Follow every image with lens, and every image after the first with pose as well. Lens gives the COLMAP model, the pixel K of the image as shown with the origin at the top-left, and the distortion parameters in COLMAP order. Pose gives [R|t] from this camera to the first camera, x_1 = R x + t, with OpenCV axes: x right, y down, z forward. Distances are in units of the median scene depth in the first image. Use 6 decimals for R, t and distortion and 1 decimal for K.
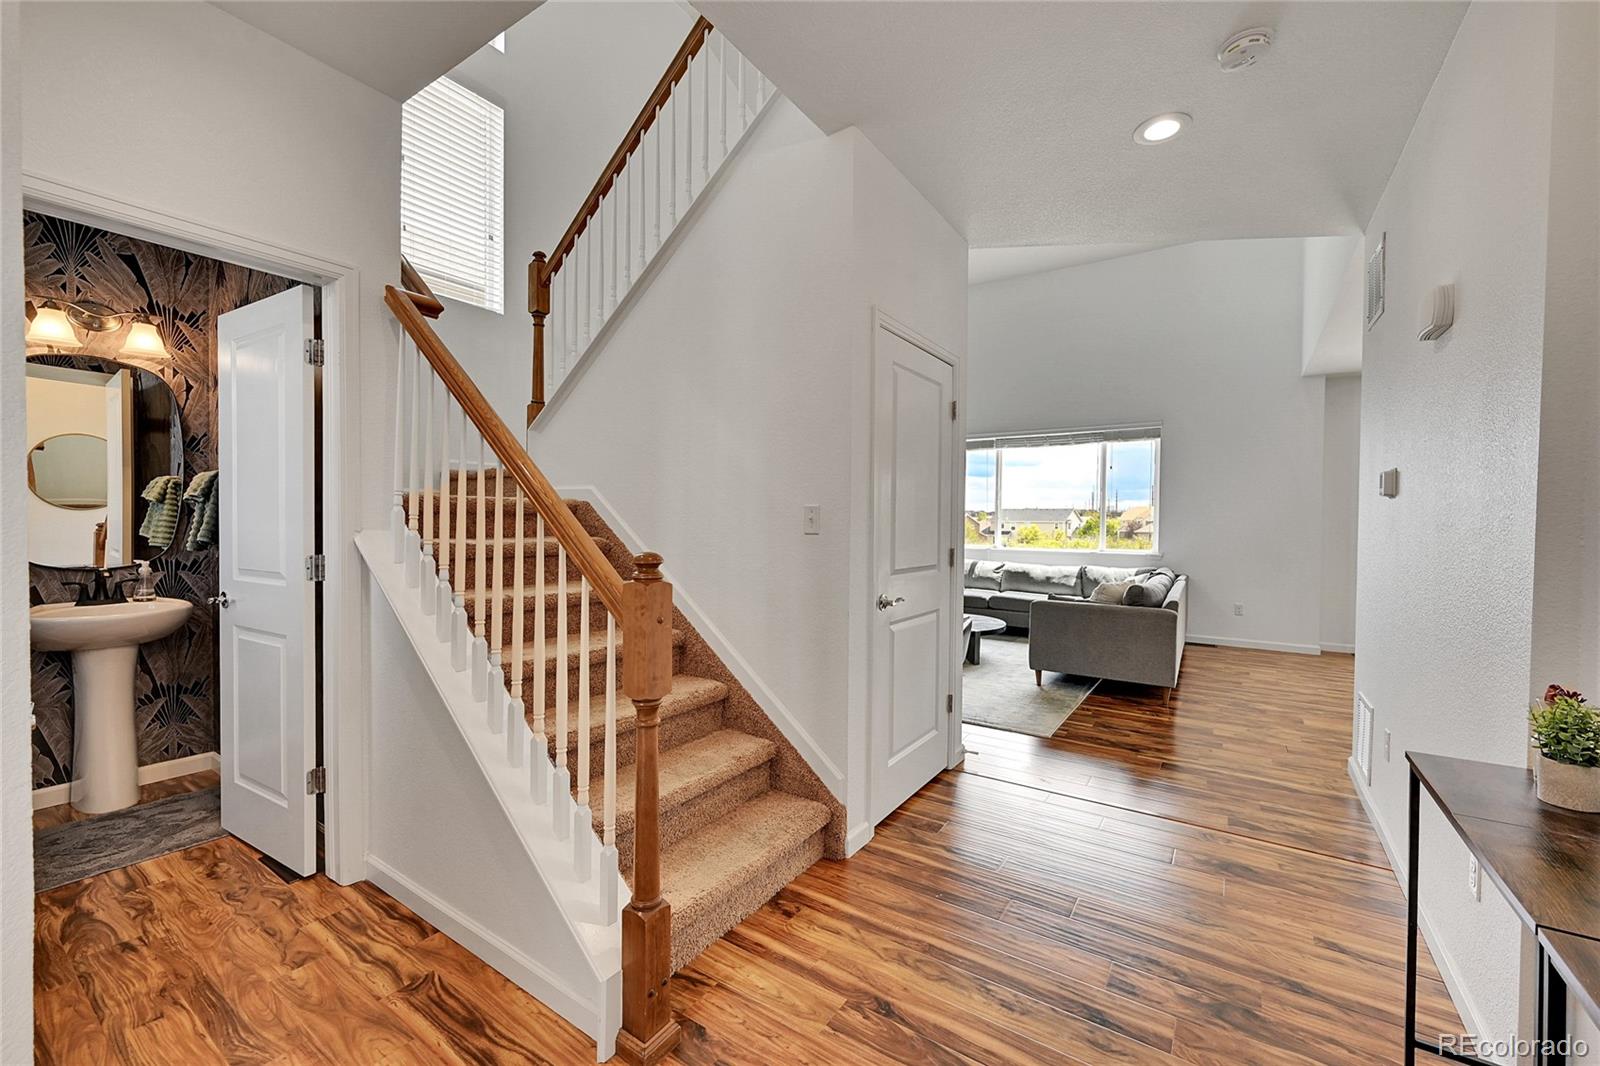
lens RADIAL K [[664.0, 0, 796.1], [0, 664.0, 528.3], [0, 0, 1]] dist [-0.004665, 0.000731]
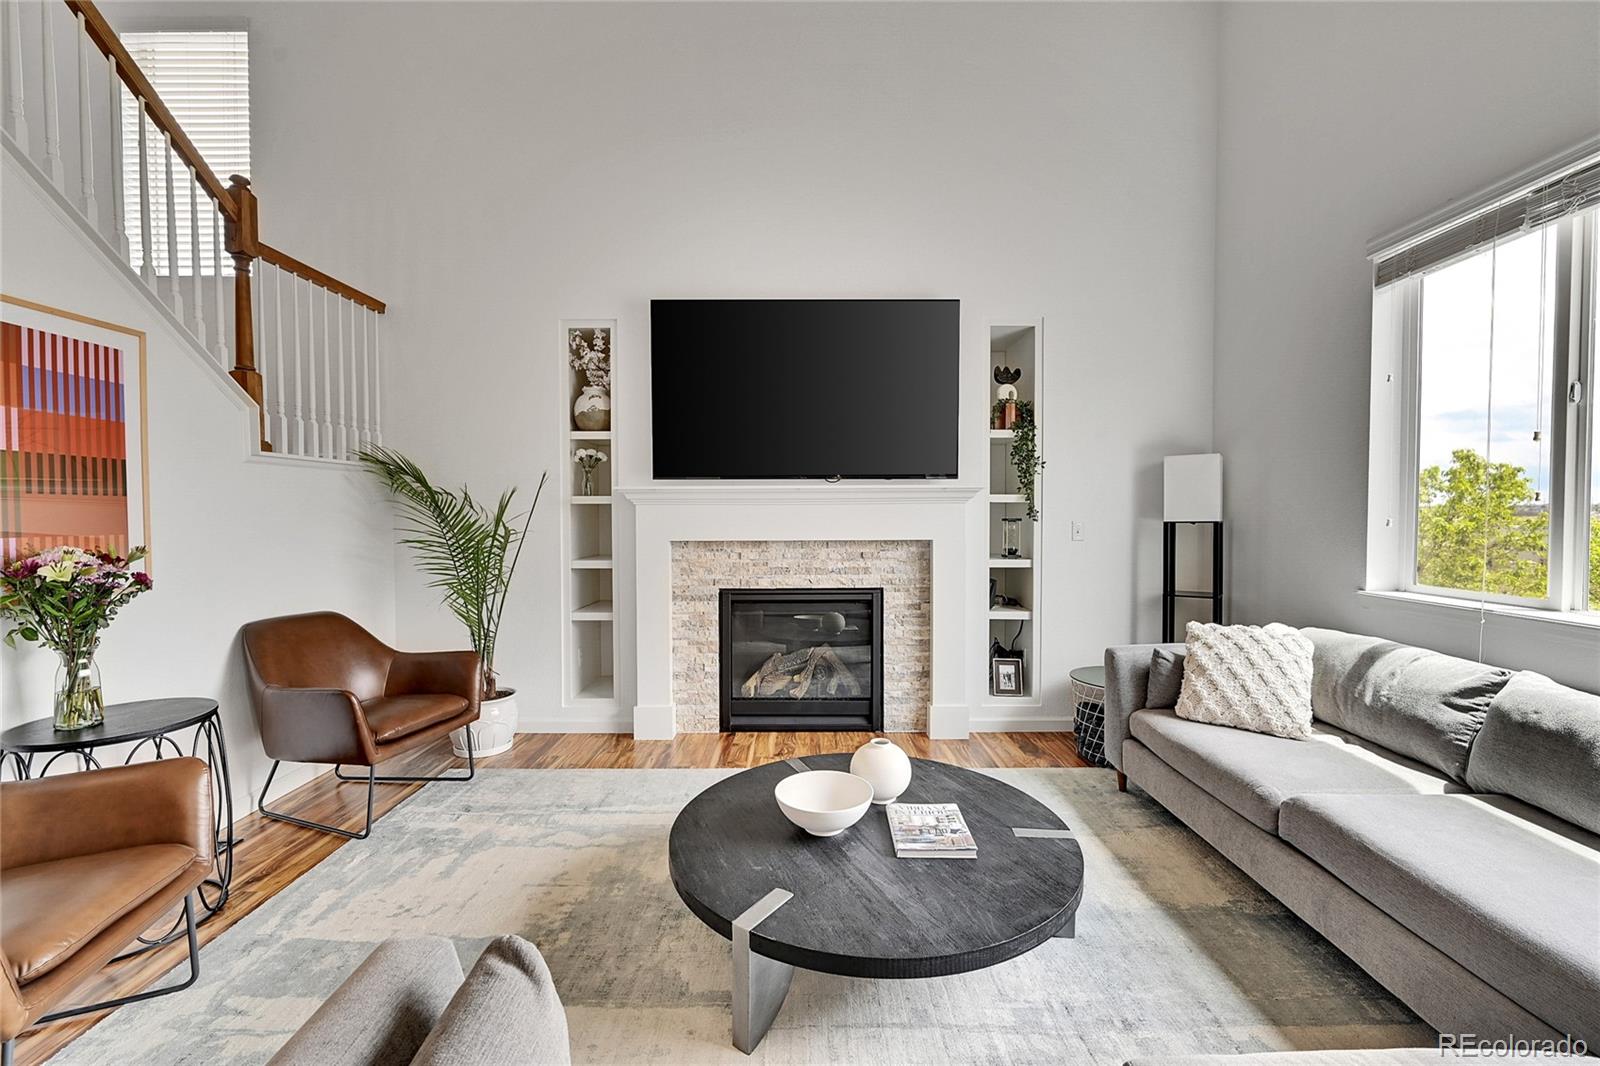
lens RADIAL K [[664.0, 0, 800.3], [0, 664.0, 533.1], [0, 0, 1]] dist [-0.004665, 0.000731]
pose [[0.553161, 0.014052, -0.832956, 0.737043], [-0.007413, 0.999901, 0.011946, -0.012614], [0.833041, -0.000433, 0.553210, 1.222175]]
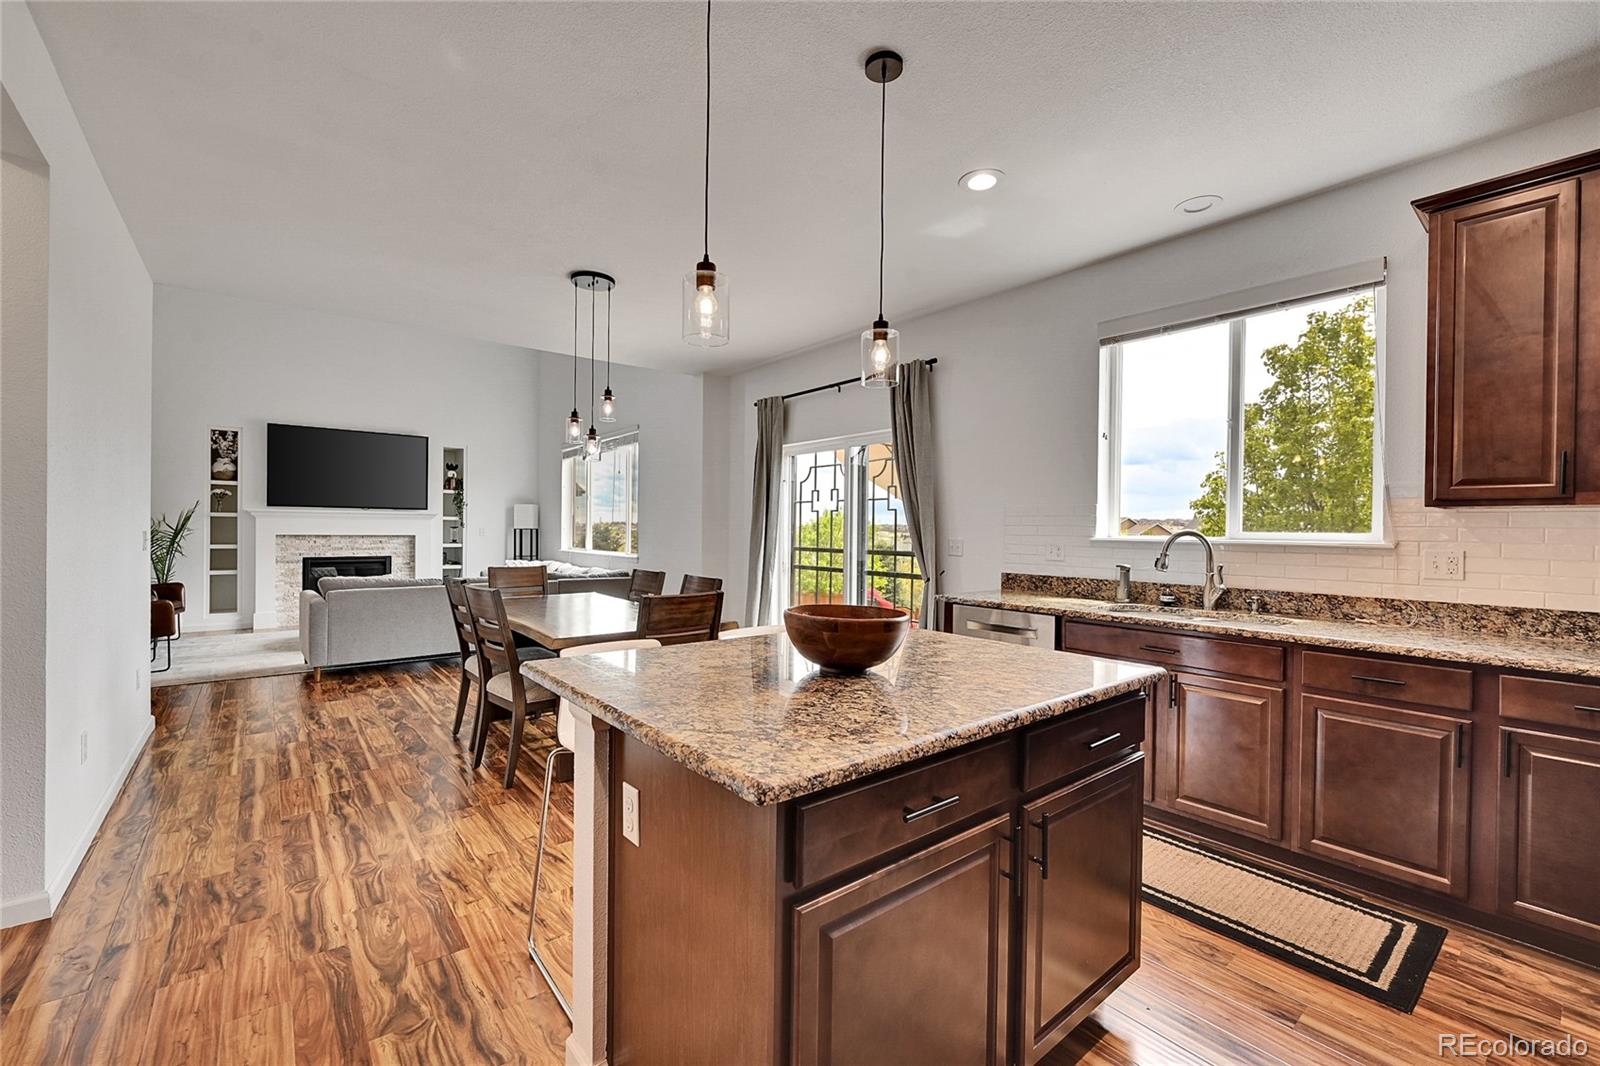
lens RADIAL K [[664.0, 0, 798.3], [0, 664.0, 531.7], [0, 0, 1]] dist [-0.004665, 0.000731]
pose [[0.955635, 0.005514, -0.294503, 1.991571], [-0.009623, 0.999876, -0.012502, 0.011832], [0.294398, 0.014782, 0.955569, 0.103867]]
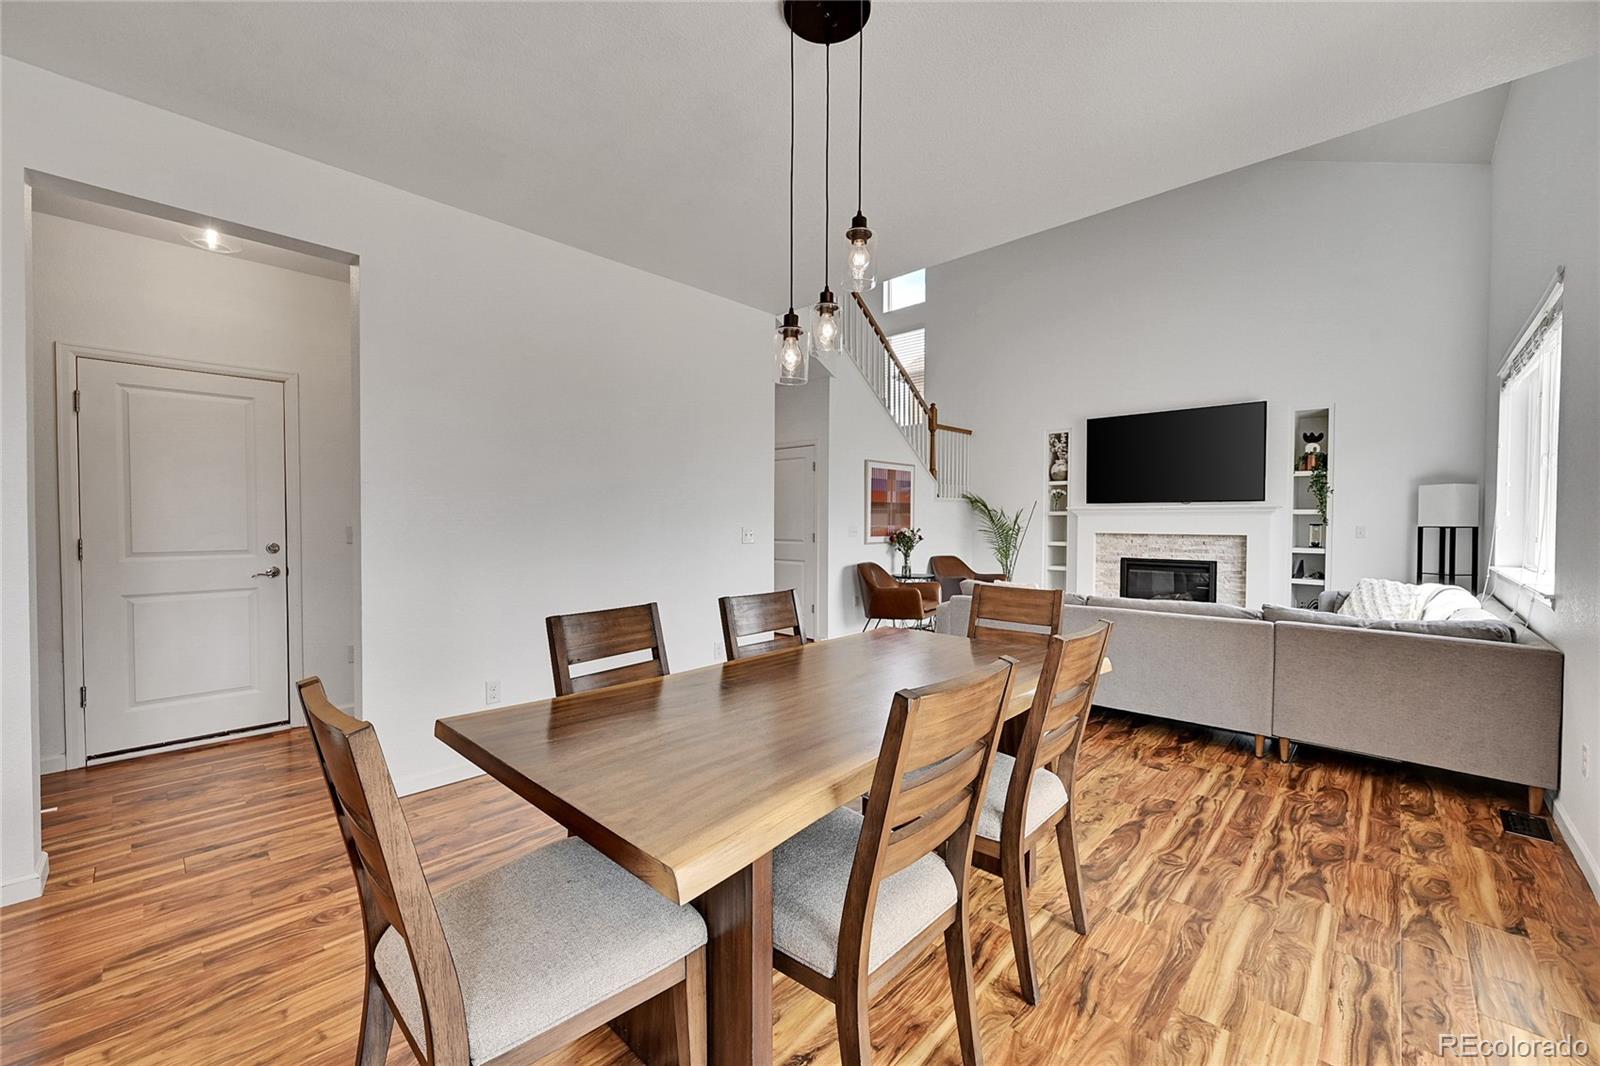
lens RADIAL K [[626.6, 0, 803.6], [0, 626.6, 533.1], [0, 0, 1]] dist [-0.001040, 0.000561]
pose [[-0.167788, 0.012592, -0.985743, 1.849437], [-0.021387, 0.999637, 0.016410, -0.000248], [0.985591, 0.023835, -0.167458, 1.047128]]
